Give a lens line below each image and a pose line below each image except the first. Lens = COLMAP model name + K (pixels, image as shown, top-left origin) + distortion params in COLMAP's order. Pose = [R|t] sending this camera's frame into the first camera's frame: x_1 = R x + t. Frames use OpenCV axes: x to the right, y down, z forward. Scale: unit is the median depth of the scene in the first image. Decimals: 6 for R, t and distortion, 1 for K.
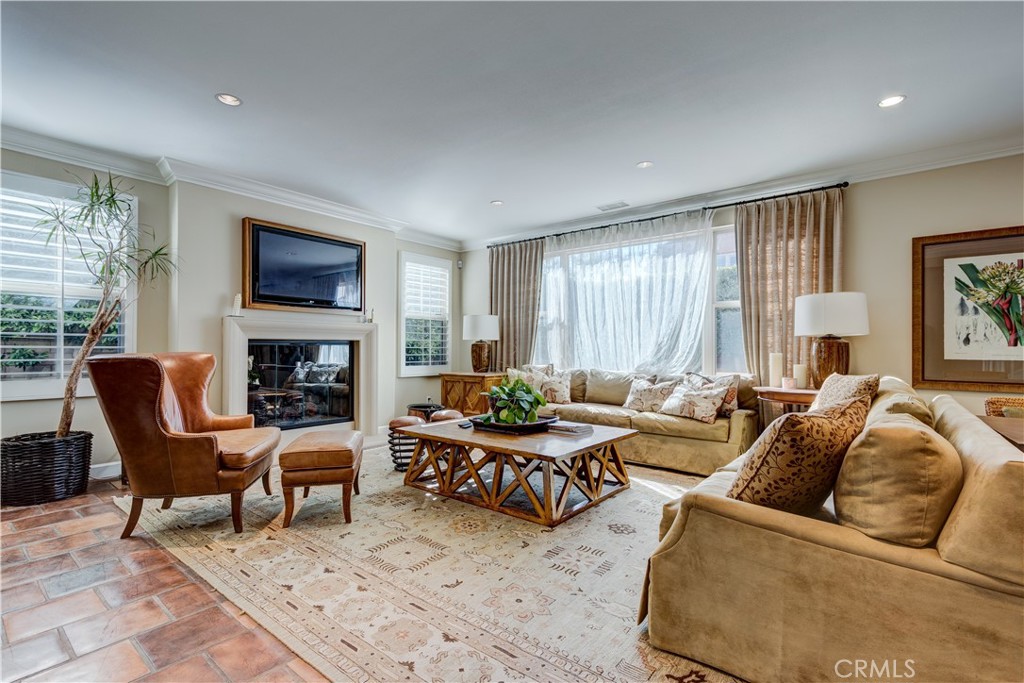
lens RADIAL K [[467.4, 0, 501.0], [0, 467.4, 346.0], [0, 0, 1]] dist [0.004103, -0.000091]
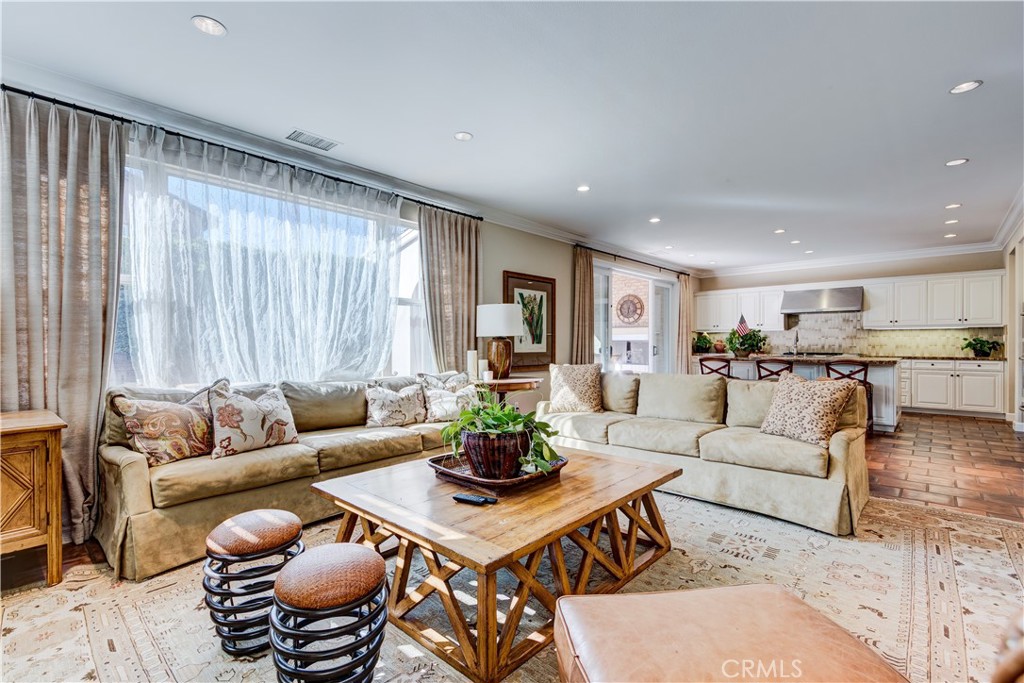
lens RADIAL K [[467.4, 0, 502.7], [0, 467.4, 344.7], [0, 0, 1]] dist [0.004103, -0.000091]
pose [[0.061739, -0.006984, 0.998068, -0.610734], [-0.002360, 0.999972, 0.007143, -0.008777], [-0.998090, -0.002797, 0.061720, 0.960251]]
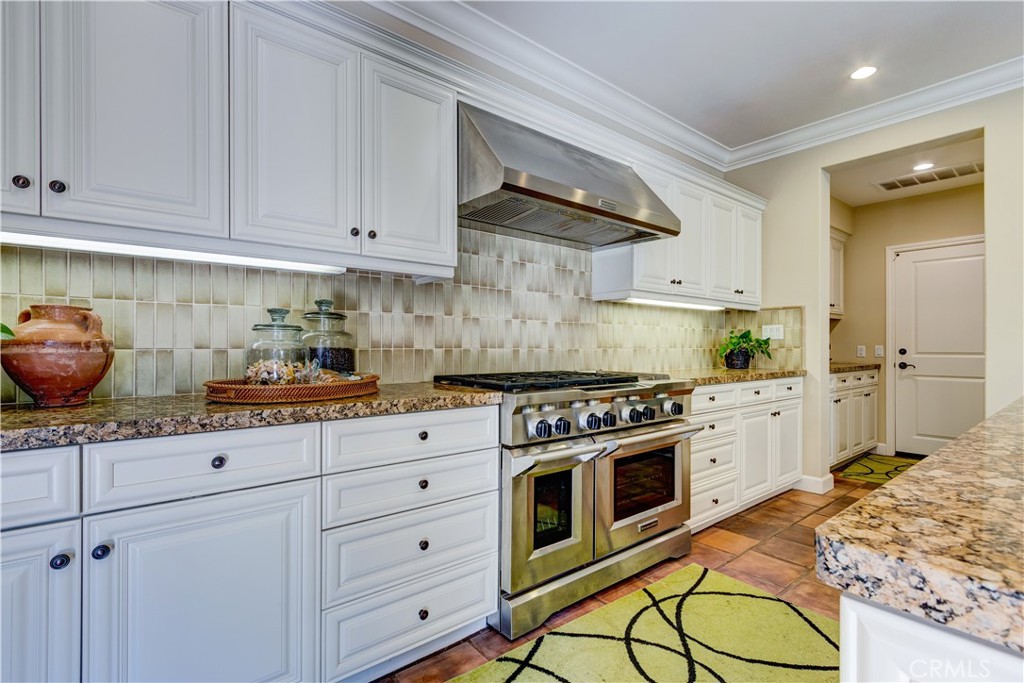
lens RADIAL K [[467.4, 0, 504.0], [0, 467.4, 345.0], [0, 0, 1]] dist [0.004103, -0.000091]
pose [[-0.979287, -0.005195, 0.202410, 1.754008], [-0.006587, 0.999959, -0.006204, 0.010483], [-0.202370, -0.007408, -0.979281, 0.147625]]
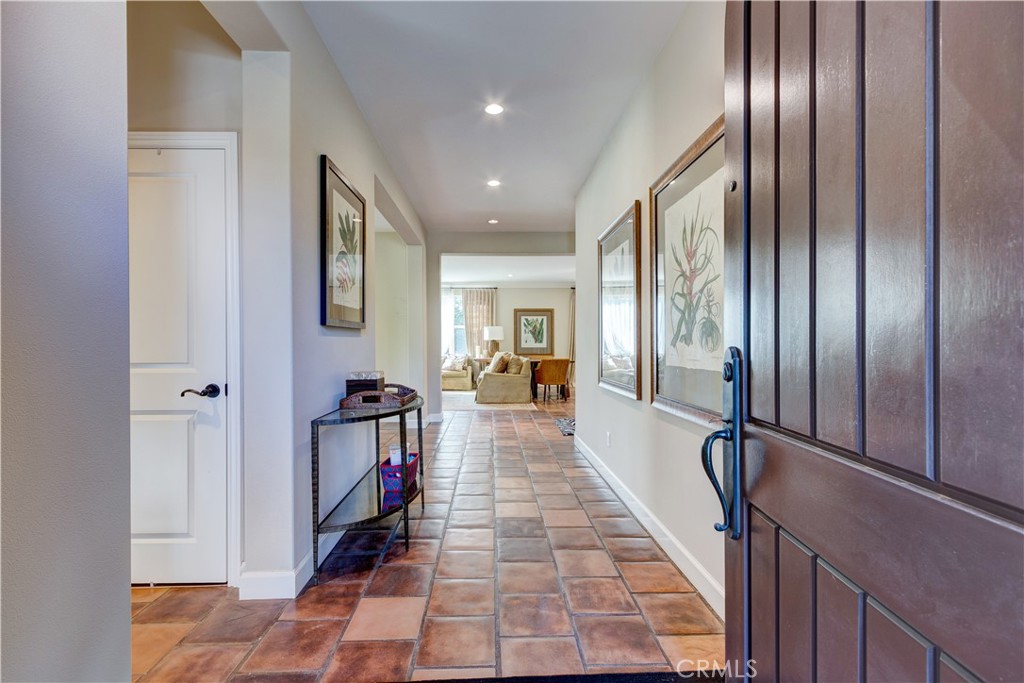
lens RADIAL K [[467.4, 0, 508.0], [0, 467.4, 344.9], [0, 0, 1]] dist [0.004103, -0.000091]
pose [[0.747754, -0.008599, 0.663921, -1.284287], [0.004154, 0.999957, 0.008274, -0.016144], [-0.663963, -0.003429, 0.747757, -1.370643]]
